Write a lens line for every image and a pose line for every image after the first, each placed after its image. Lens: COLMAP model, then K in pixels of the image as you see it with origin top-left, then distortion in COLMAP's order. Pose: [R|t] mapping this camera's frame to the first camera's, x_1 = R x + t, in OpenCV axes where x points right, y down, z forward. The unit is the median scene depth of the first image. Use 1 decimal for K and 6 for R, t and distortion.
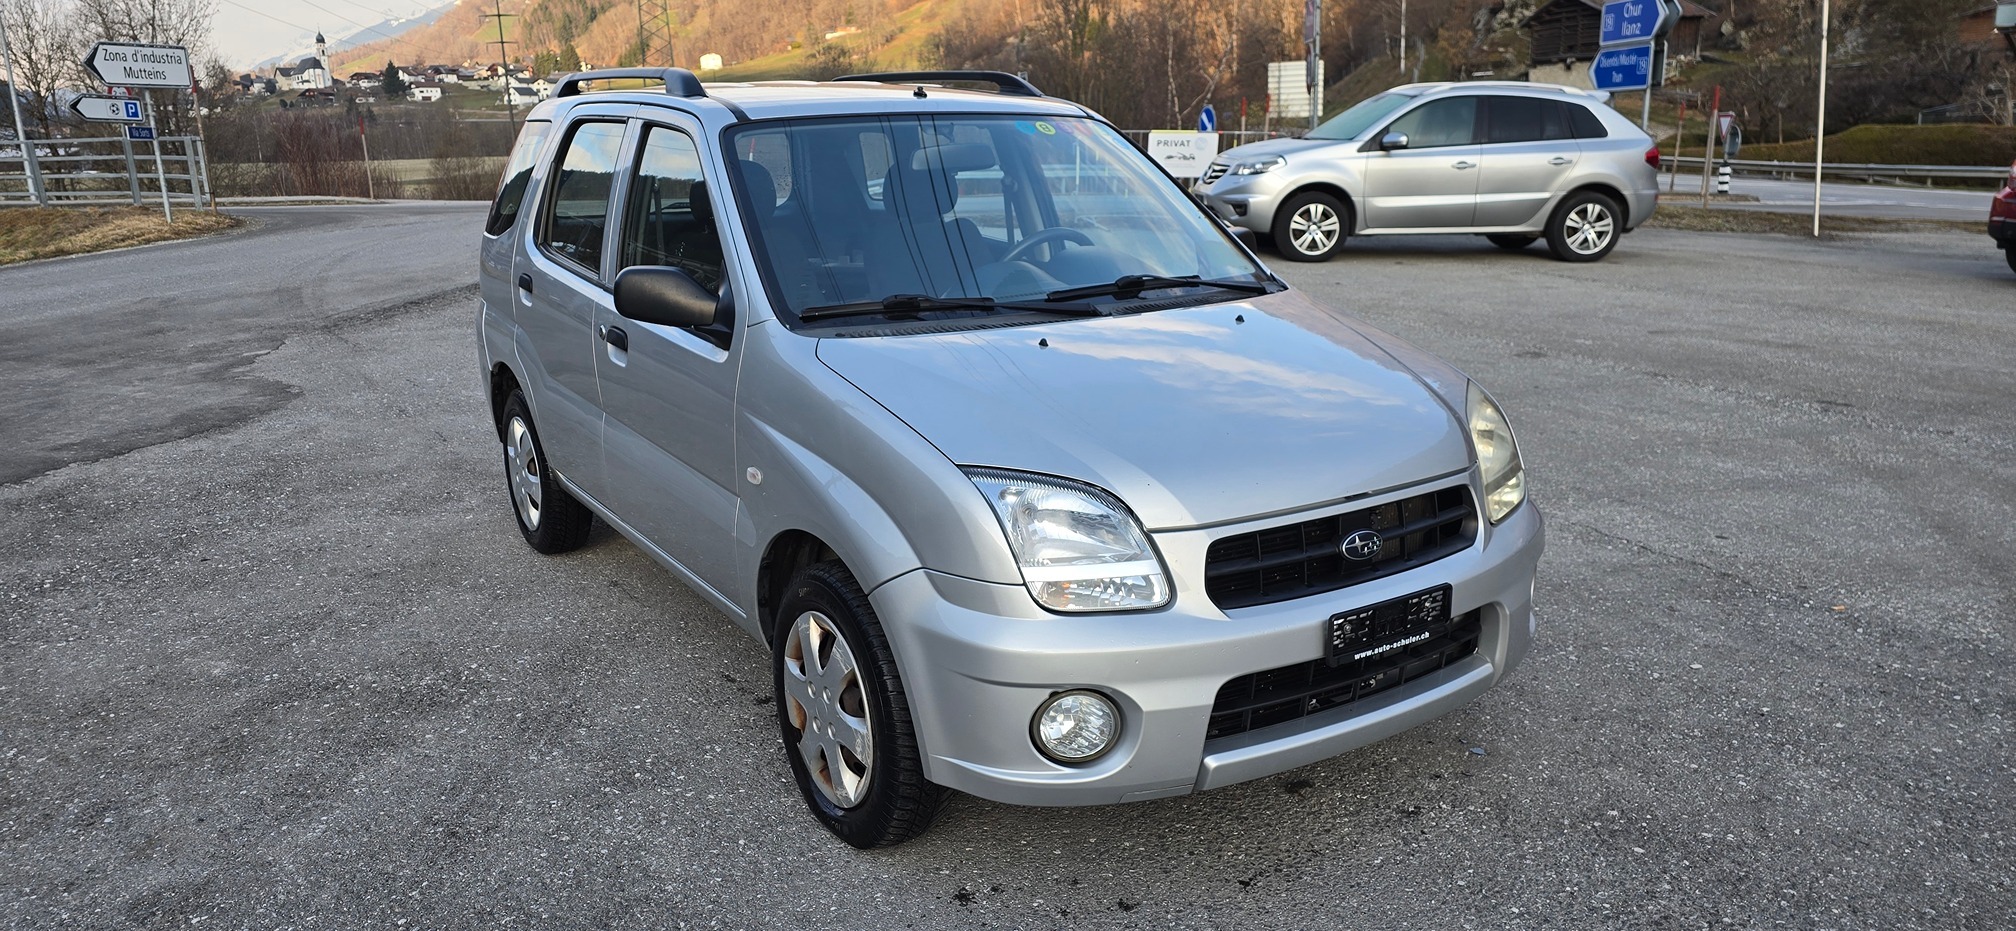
lens RADIAL K [[1351.8, 0, 1001.1], [0, 1351.8, 454.6], [0, 0, 1]] dist [0.073771, -0.073976]
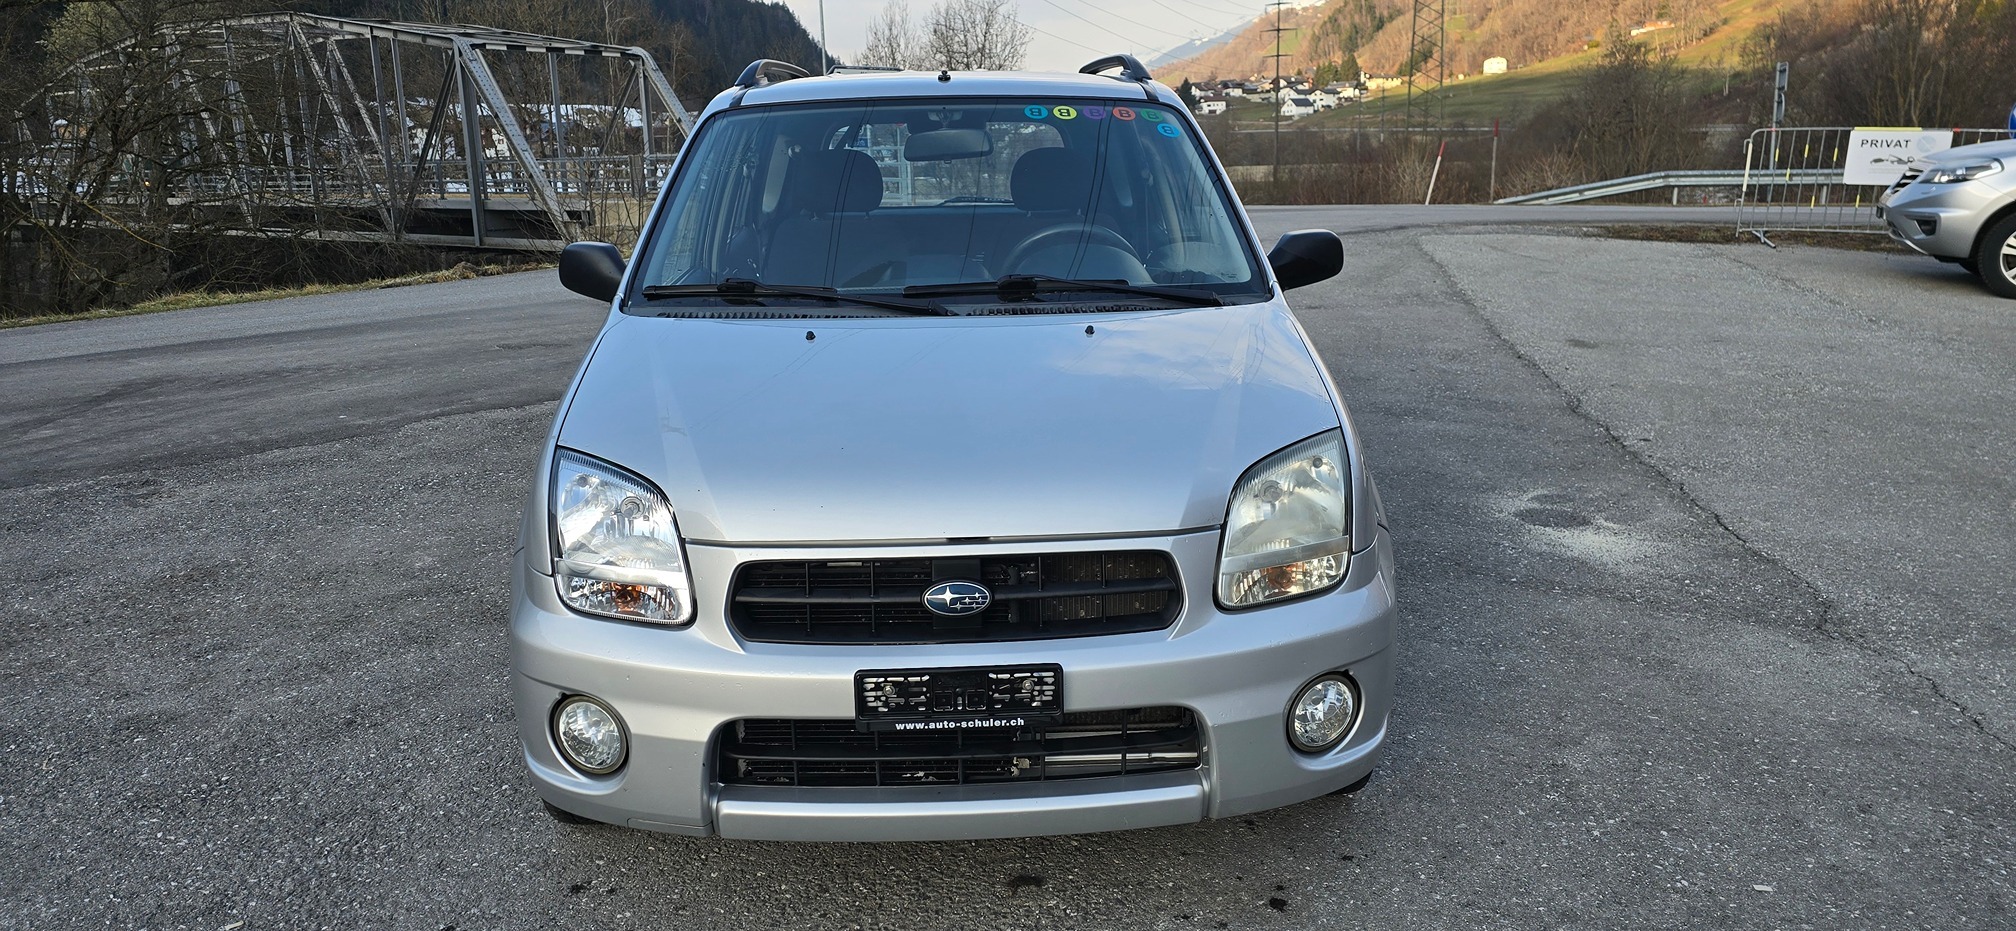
lens RADIAL K [[1349.1, 0, 1008.0], [0, 1349.1, 465.5], [0, 0, 1]] dist [0.083410, -0.096141]
pose [[0.862514, 0.115943, -0.492572, 0.125421], [-0.114908, 0.992845, 0.032491, -0.008223], [0.492815, 0.028576, 0.869665, 0.052671]]
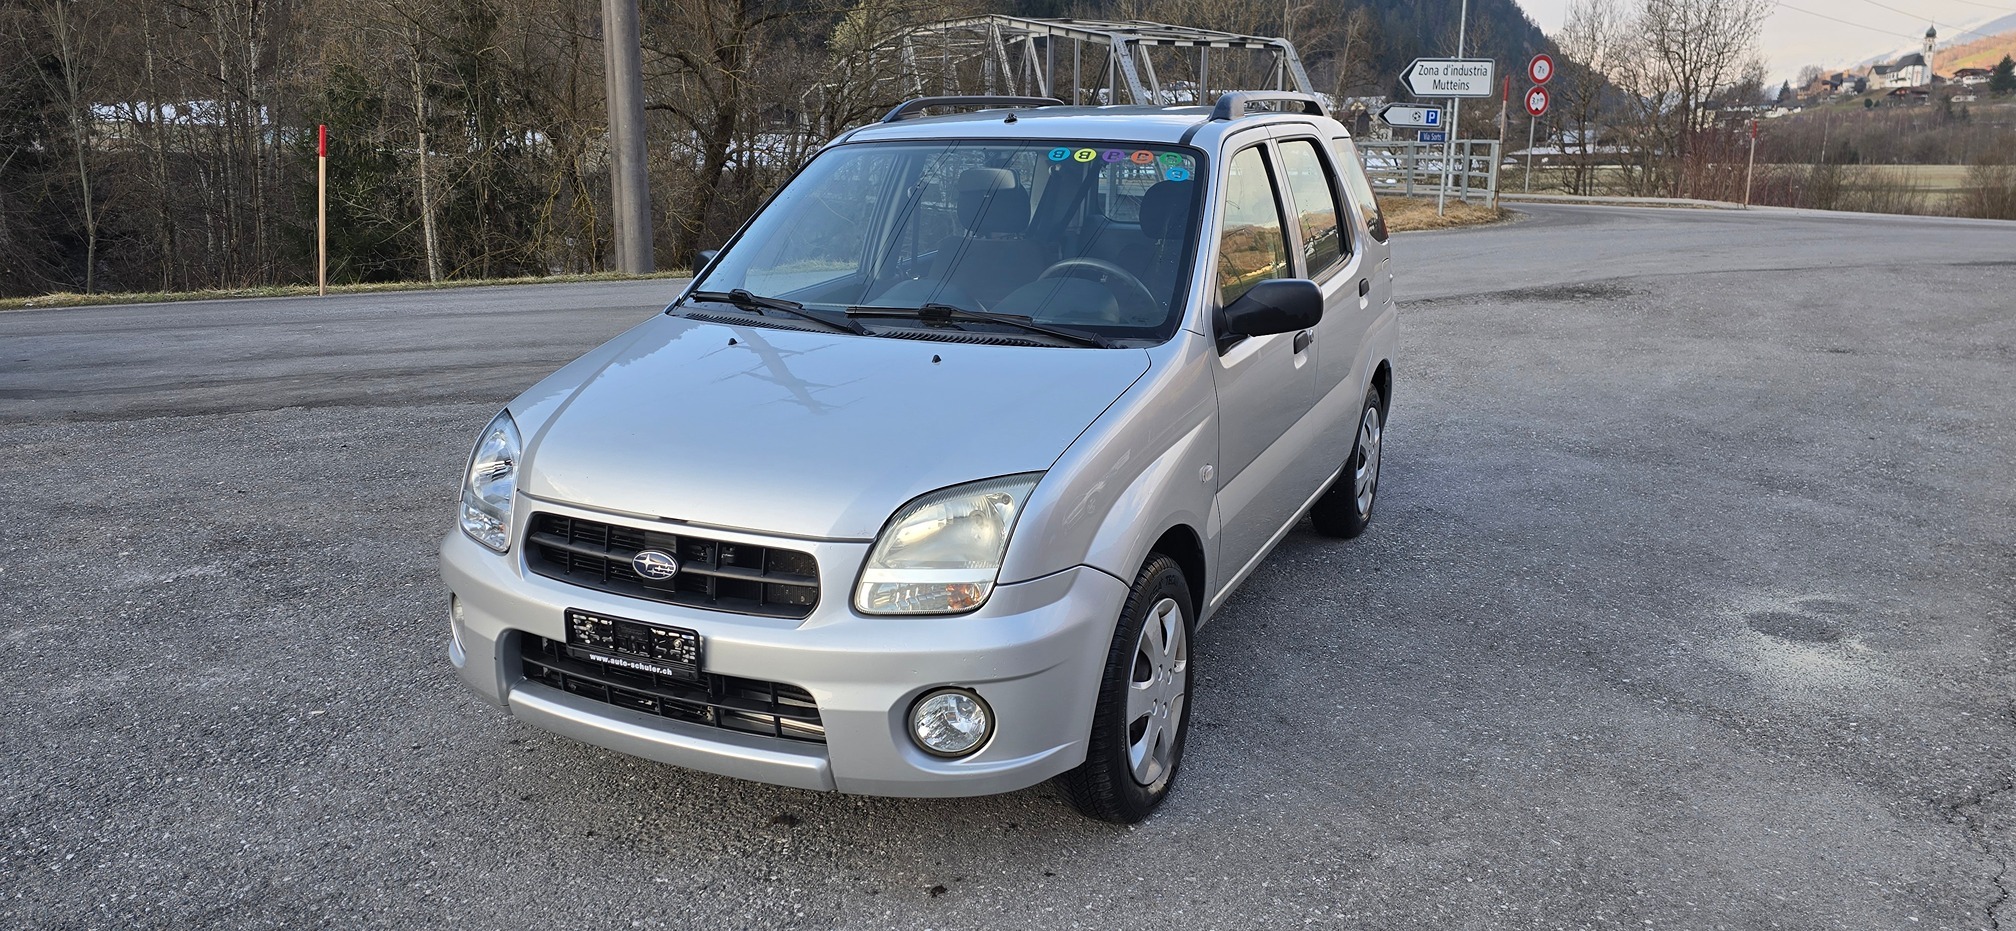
lens RADIAL K [[1351.8, 0, 1001.1], [0, 1351.8, 454.6], [0, 0, 1]] dist [0.073771, -0.073976]
pose [[0.525282, 0.209527, -0.824729, 0.224757], [-0.209651, 0.971200, 0.113209, -0.034092], [0.824697, 0.113439, 0.554081, 0.114969]]
